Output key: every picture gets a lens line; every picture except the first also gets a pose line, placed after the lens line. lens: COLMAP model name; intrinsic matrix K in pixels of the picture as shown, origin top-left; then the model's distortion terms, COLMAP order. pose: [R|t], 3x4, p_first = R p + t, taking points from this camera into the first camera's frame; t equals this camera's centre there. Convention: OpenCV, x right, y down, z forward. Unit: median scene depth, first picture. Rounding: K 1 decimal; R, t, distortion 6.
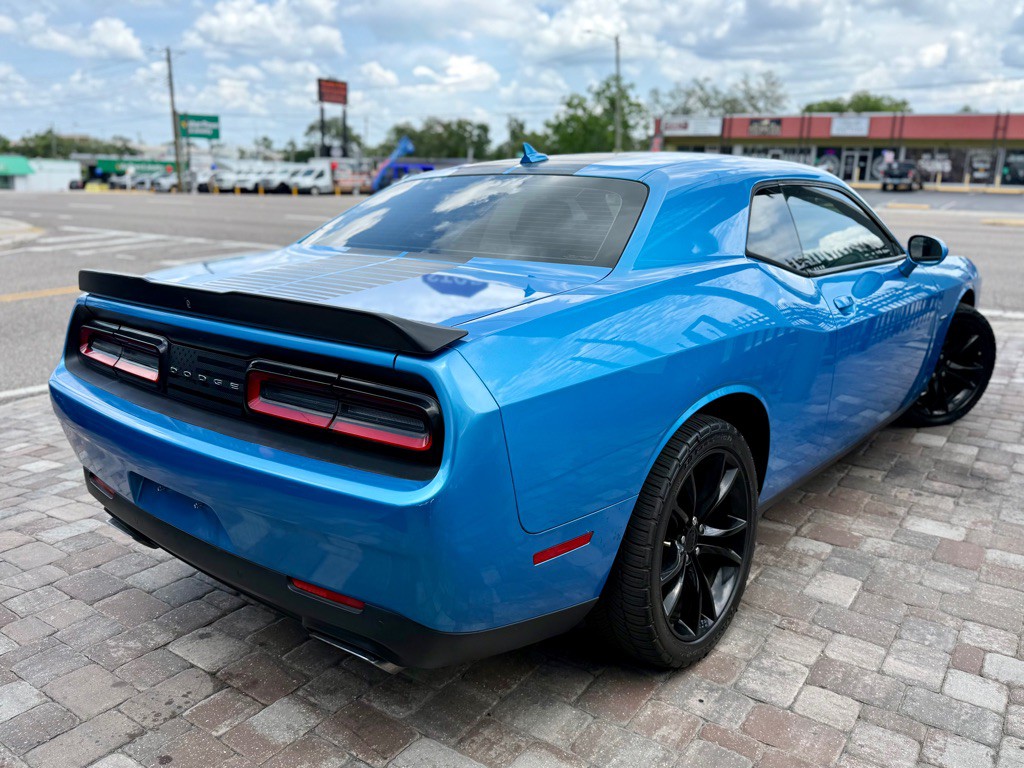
lens RADIAL K [[823.5, 0, 508.8], [0, 823.5, 369.7], [0, 0, 1]] dist [-0.002842, 0.002714]
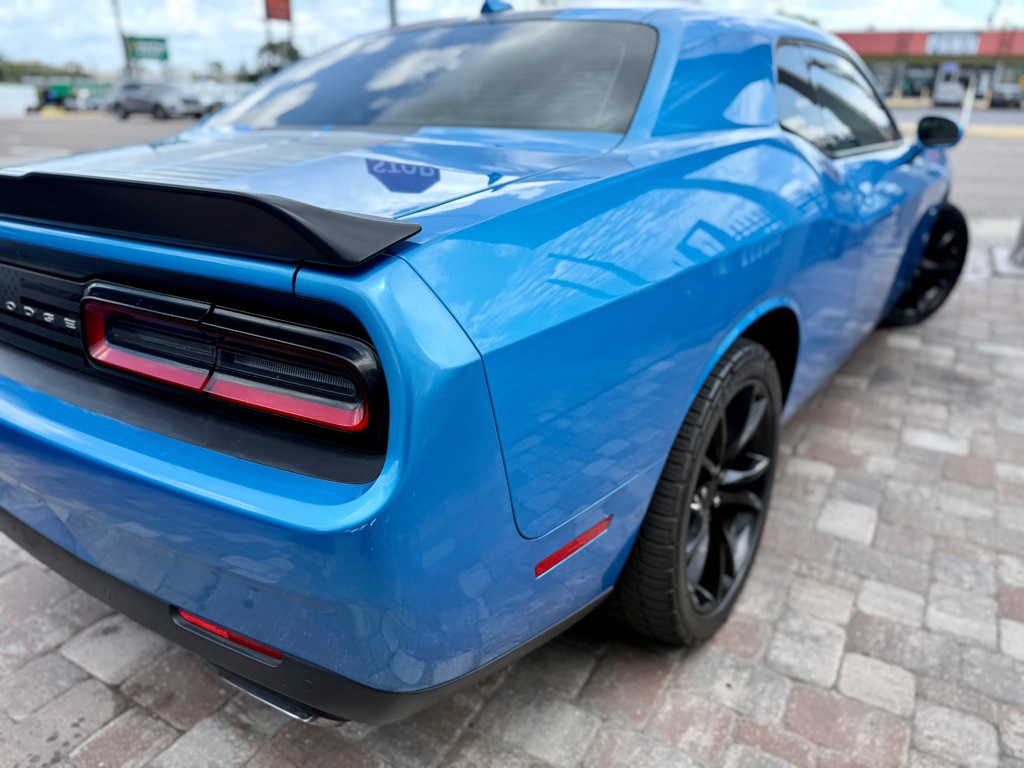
lens RADIAL K [[671.1, 0, 512.0], [0, 671.1, 384.0], [0, 0, 1]] dist [-0.002685, -0.003143]
pose [[0.996331, -0.040681, 0.075302, -0.019540], [0.028338, 0.986990, 0.158265, -0.006670], [-0.080761, -0.155551, 0.984521, 0.392552]]
